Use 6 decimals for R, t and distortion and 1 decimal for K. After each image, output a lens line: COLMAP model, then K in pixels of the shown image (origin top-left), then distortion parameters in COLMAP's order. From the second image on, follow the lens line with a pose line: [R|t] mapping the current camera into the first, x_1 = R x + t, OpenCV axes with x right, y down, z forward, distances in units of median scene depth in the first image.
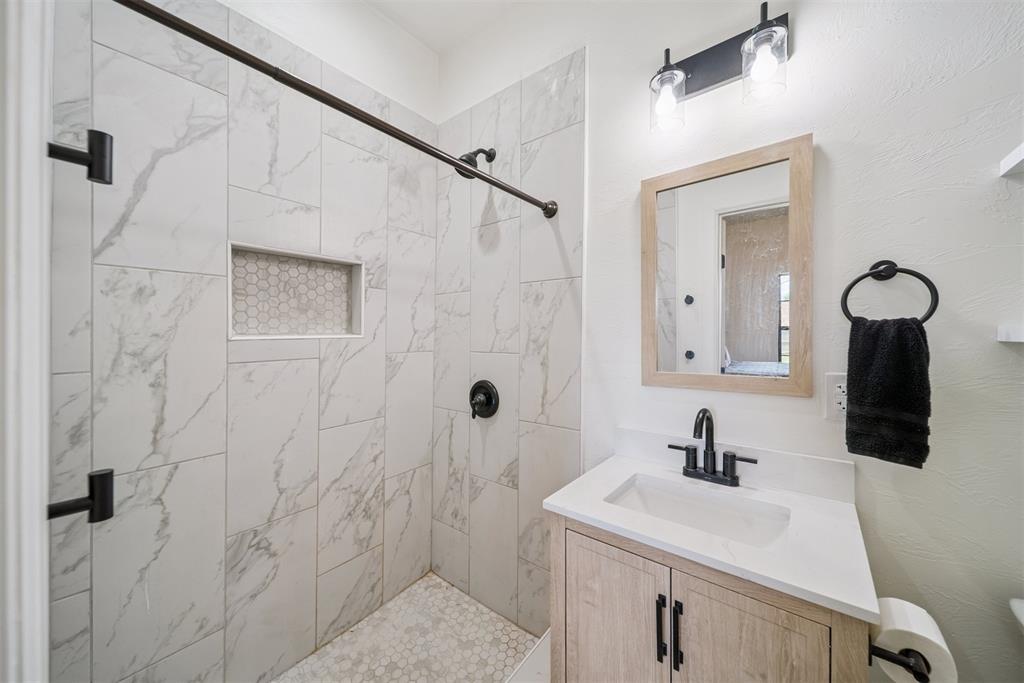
lens RADIAL K [[367.1, 0, 514.2], [0, 367.1, 334.0], [0, 0, 1]] dist [-0.001966, 0.000364]
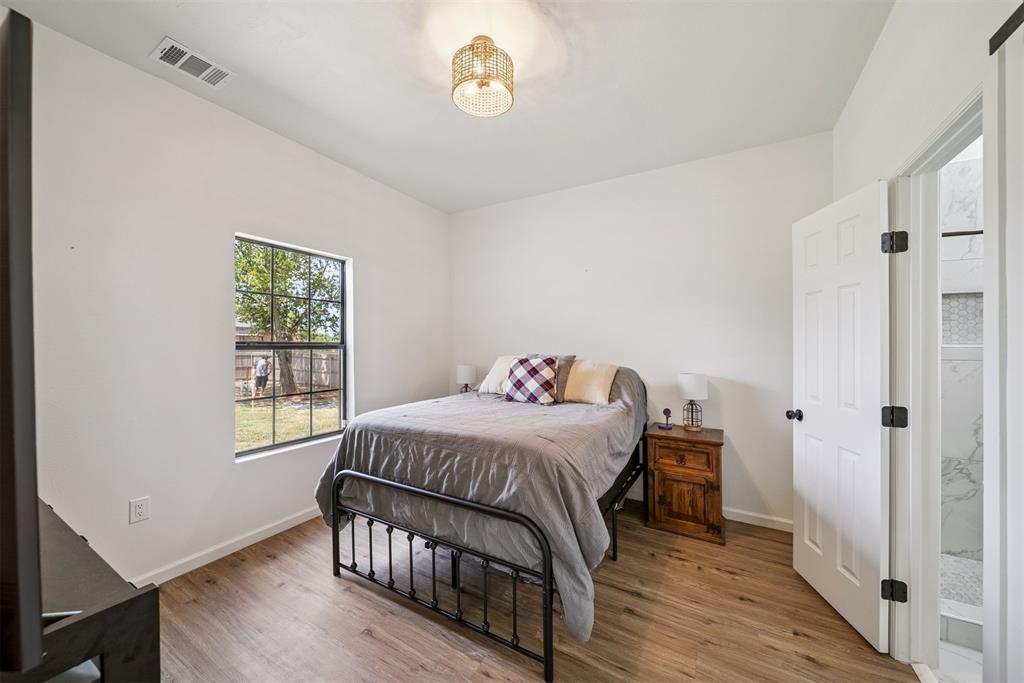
lens RADIAL K [[367.1, 0, 515.5], [0, 367.1, 341.0], [0, 0, 1]] dist [-0.001966, 0.000364]
pose [[0.156179, -0.007652, -0.987699, 0.616341], [-0.004853, 0.999952, -0.008514, 0.012485], [0.987717, 0.006123, 0.156134, -1.230142]]
